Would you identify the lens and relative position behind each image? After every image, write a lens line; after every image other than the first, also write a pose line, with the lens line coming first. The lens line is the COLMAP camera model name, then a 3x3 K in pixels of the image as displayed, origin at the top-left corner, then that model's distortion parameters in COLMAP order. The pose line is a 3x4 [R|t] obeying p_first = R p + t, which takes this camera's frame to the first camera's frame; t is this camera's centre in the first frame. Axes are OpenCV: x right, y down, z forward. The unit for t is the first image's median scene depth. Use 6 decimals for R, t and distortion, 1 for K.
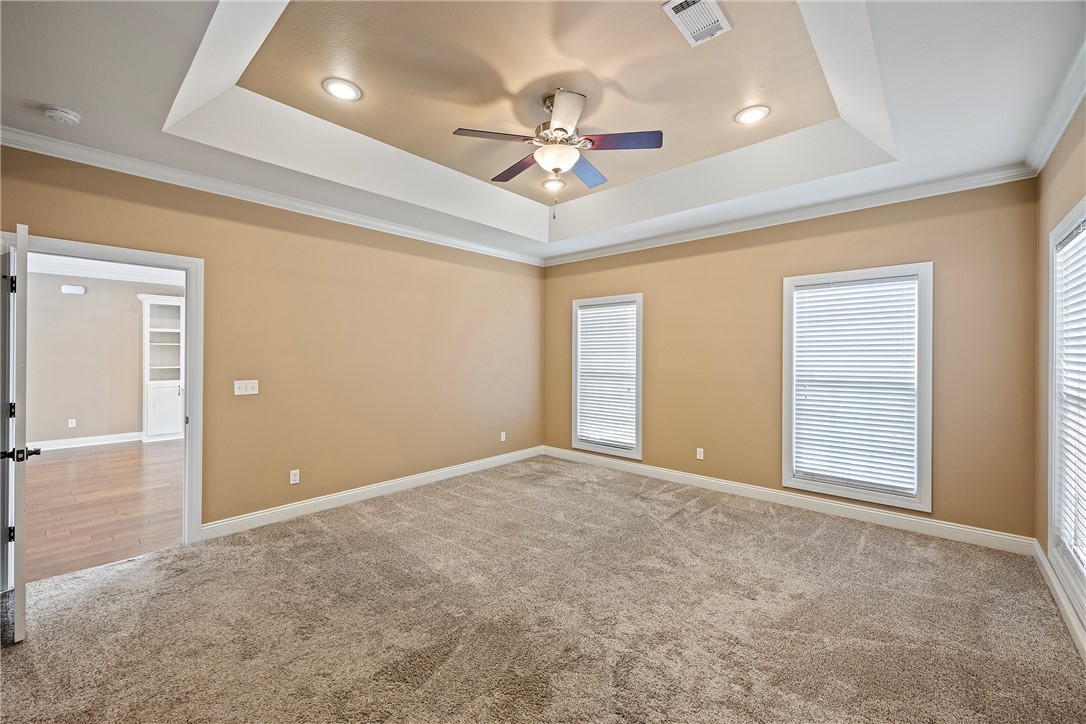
lens RADIAL K [[426.8, 0, 545.8], [0, 426.8, 349.2], [0, 0, 1]] dist [0.000774, -0.000091]
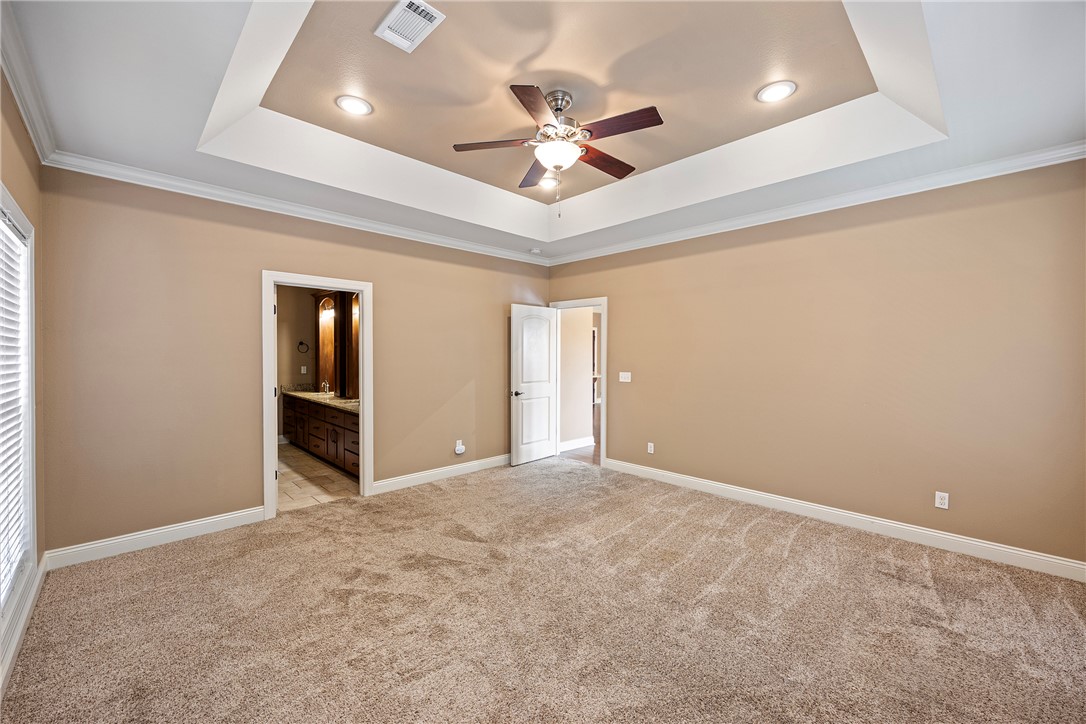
lens RADIAL K [[426.8, 0, 545.8], [0, 426.8, 349.2], [0, 0, 1]] dist [0.000774, -0.000091]
pose [[-0.057265, -0.011503, -0.998293, 0.794754], [0.012288, 0.999850, -0.012226, 0.008254], [0.998283, -0.012967, -0.057115, 0.809860]]
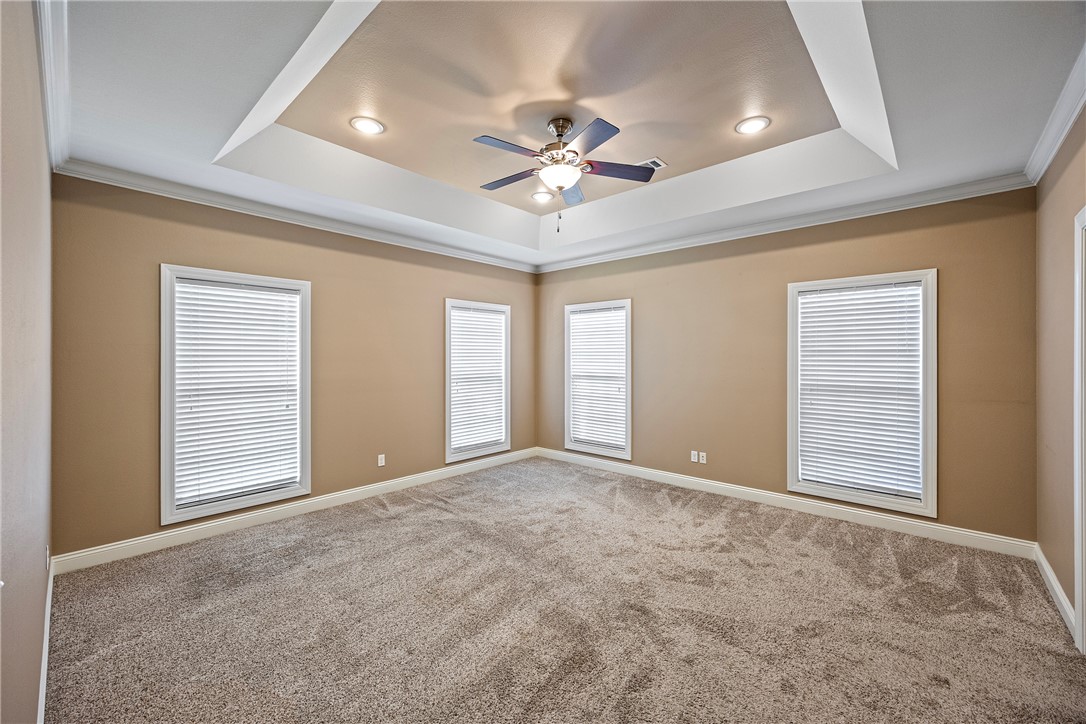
lens RADIAL K [[434.0, 0, 543.1], [0, 434.0, 355.6], [0, 0, 1]] dist [0.000957, 0.000023]
pose [[0.006022, 0.002346, 0.999979, -0.836555], [-0.012288, 0.999922, -0.002272, 0.001553], [-0.999906, -0.012274, 0.006050, 0.815801]]
